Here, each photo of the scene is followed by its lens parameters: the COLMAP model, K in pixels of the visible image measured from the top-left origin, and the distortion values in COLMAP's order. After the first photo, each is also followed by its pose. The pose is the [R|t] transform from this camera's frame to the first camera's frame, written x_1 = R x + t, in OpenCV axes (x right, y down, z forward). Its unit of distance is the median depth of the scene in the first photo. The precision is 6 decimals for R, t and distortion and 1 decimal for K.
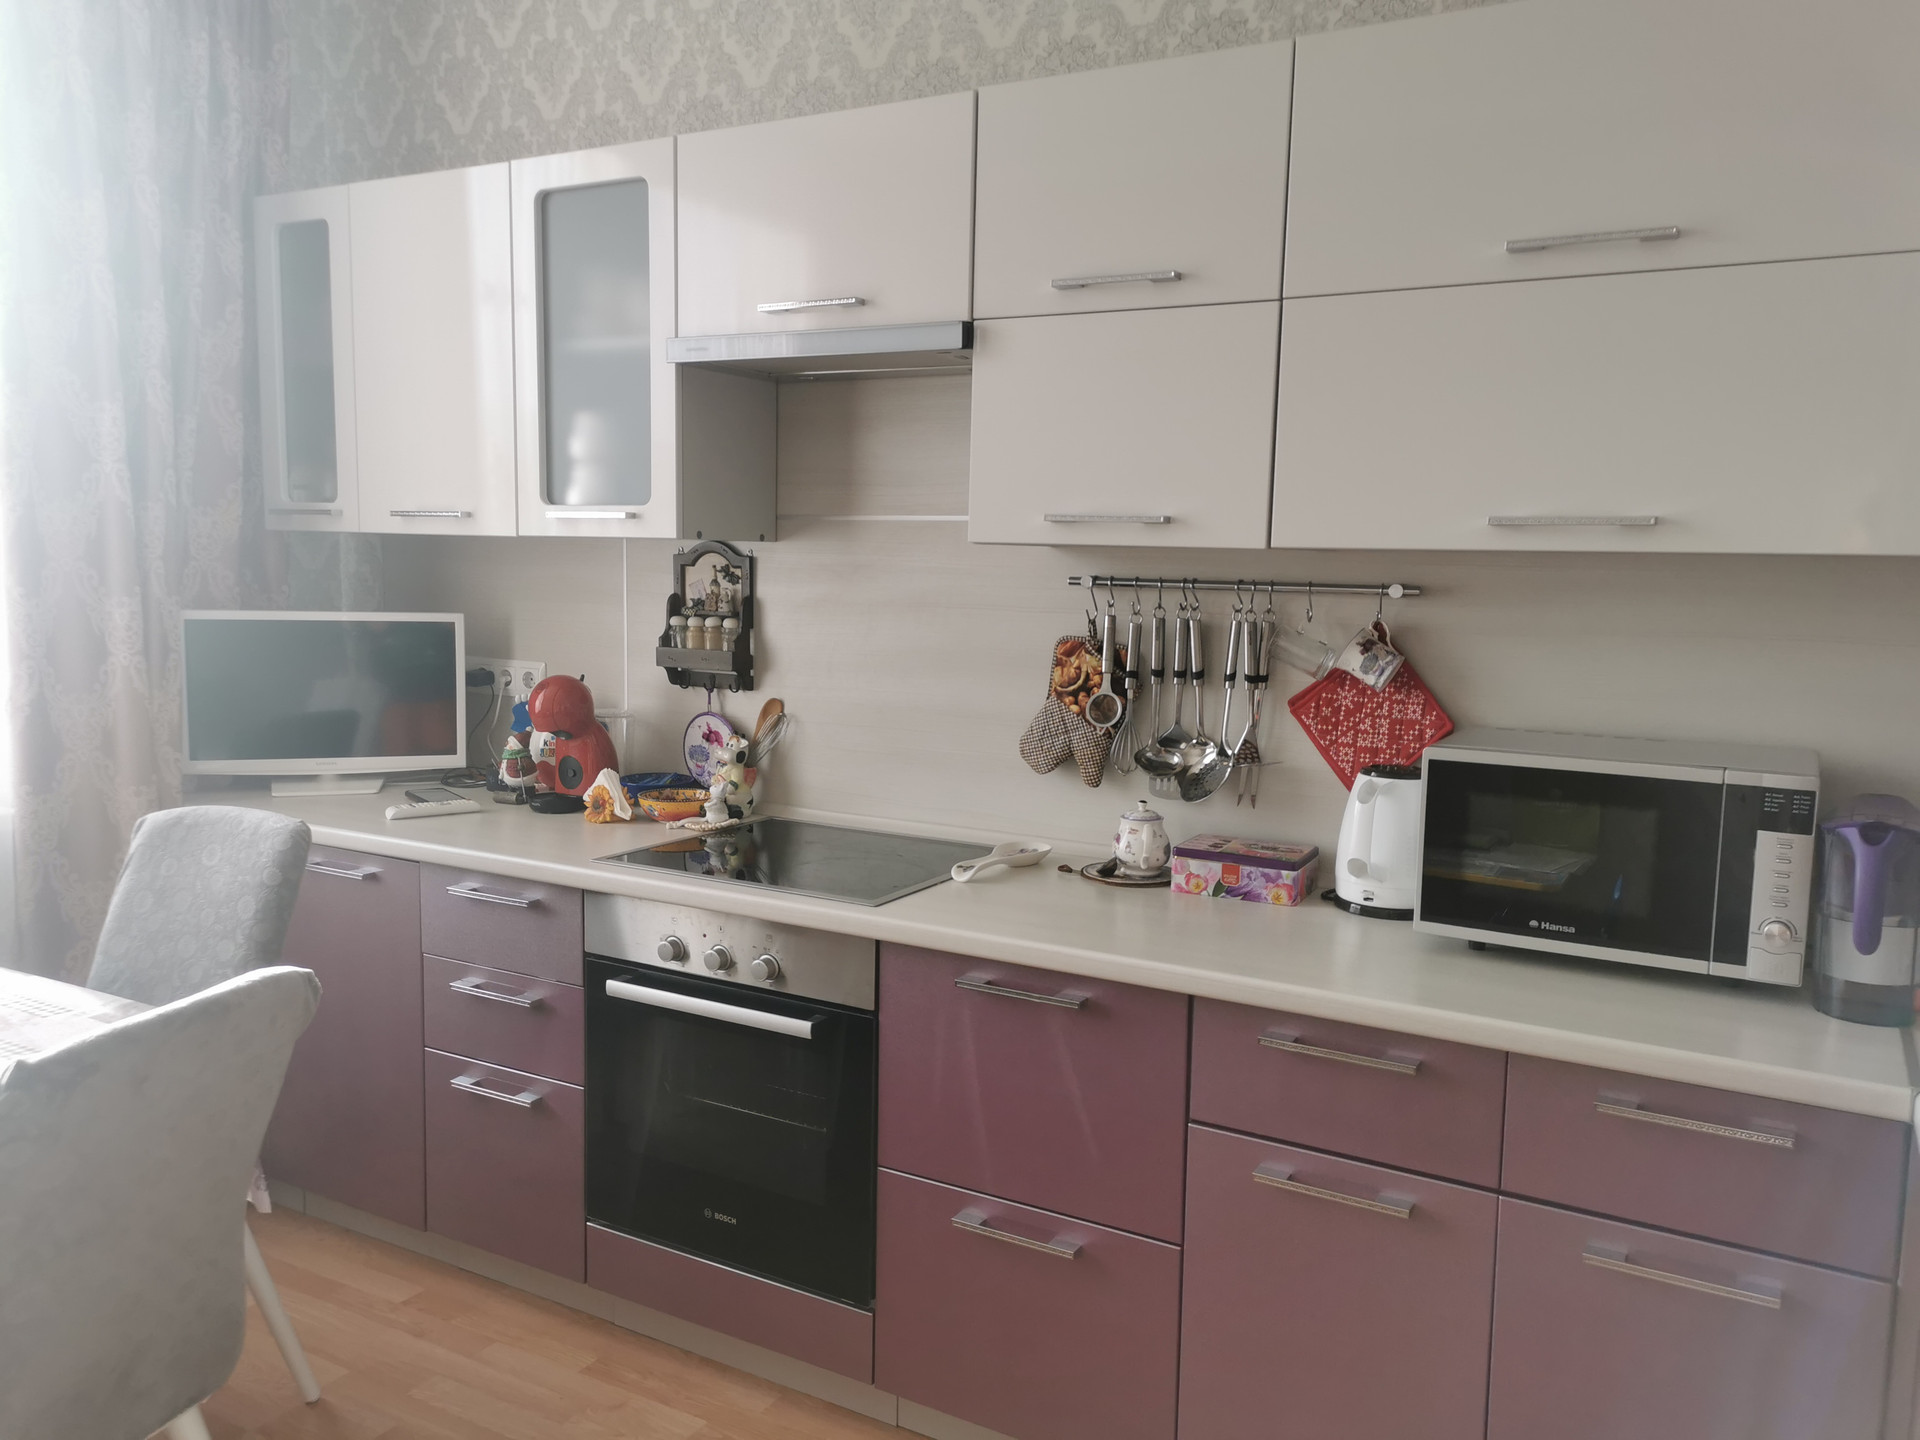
lens RADIAL K [[1471.7, 0, 956.9], [0, 1471.7, 724.6], [0, 0, 1]] dist [0.075364, -0.072822]
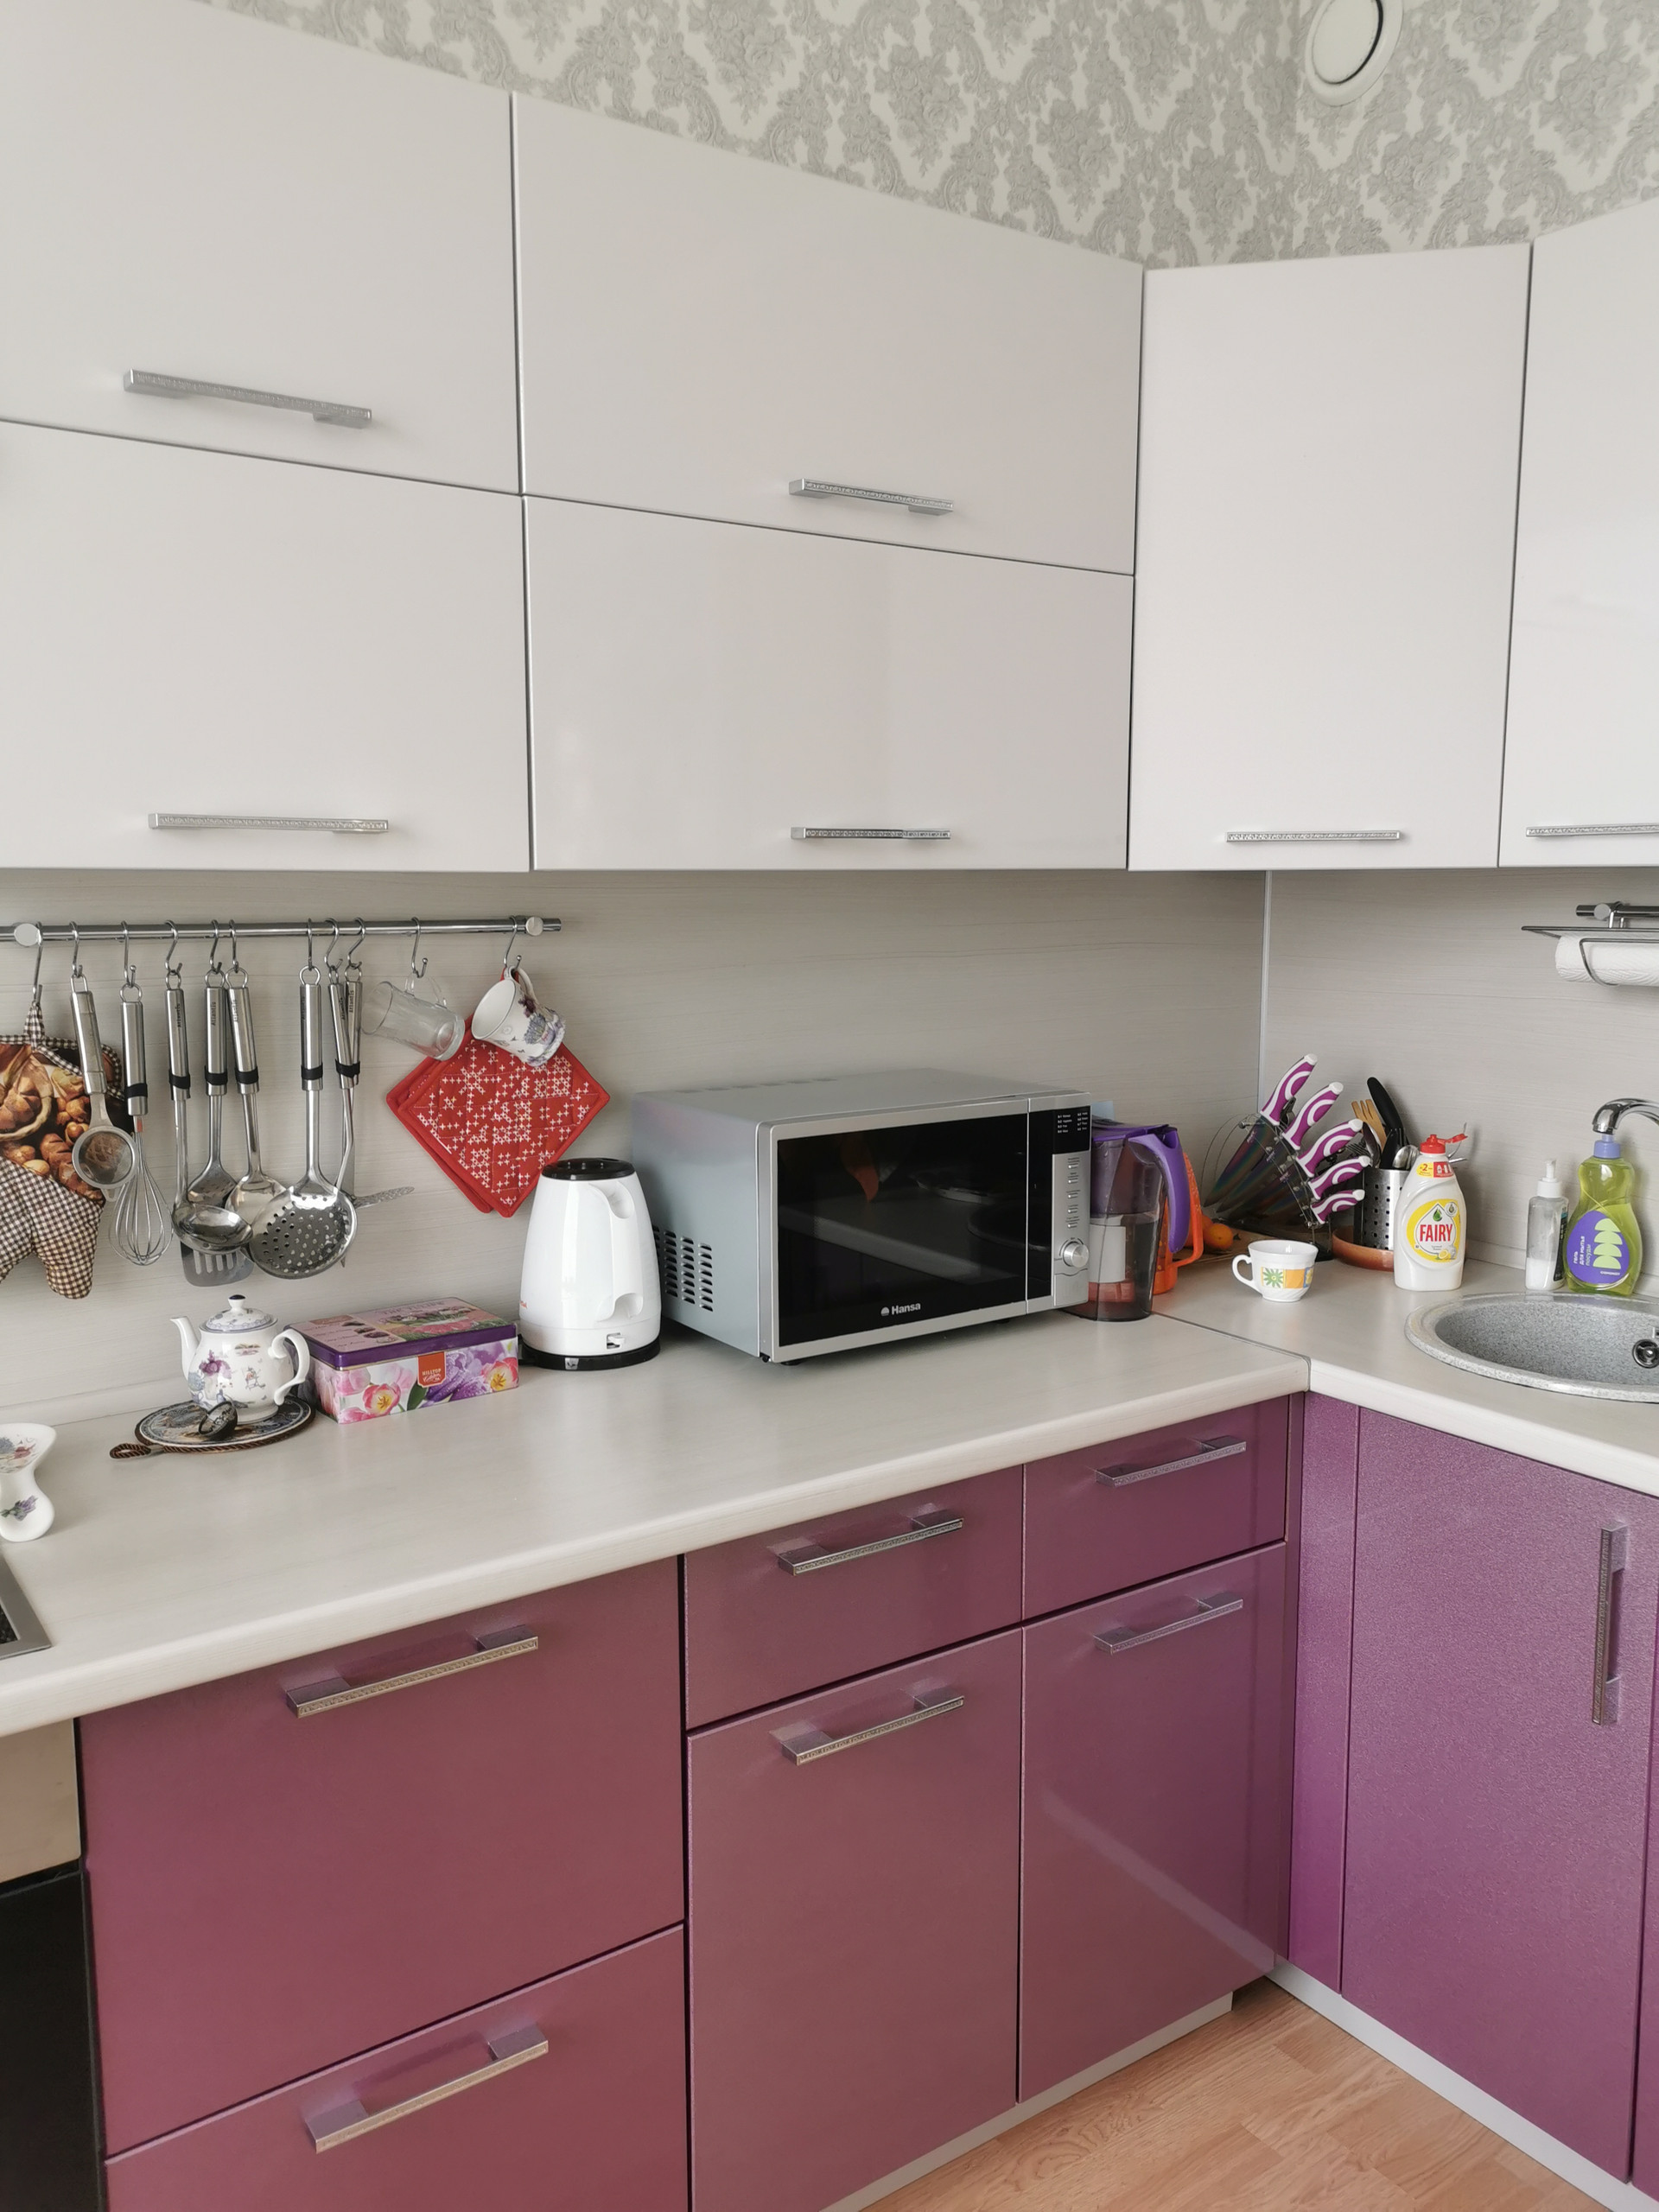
lens RADIAL K [[1695.6, 0, 815.7], [0, 1695.6, 1094.0], [0, 0, 1]] dist [0.075364, -0.072822]
pose [[0.438993, -0.139552, 0.887587, -0.388411], [0.115849, 0.988410, 0.098106, -0.072557], [-0.890991, 0.059758, 0.450072, 0.492001]]
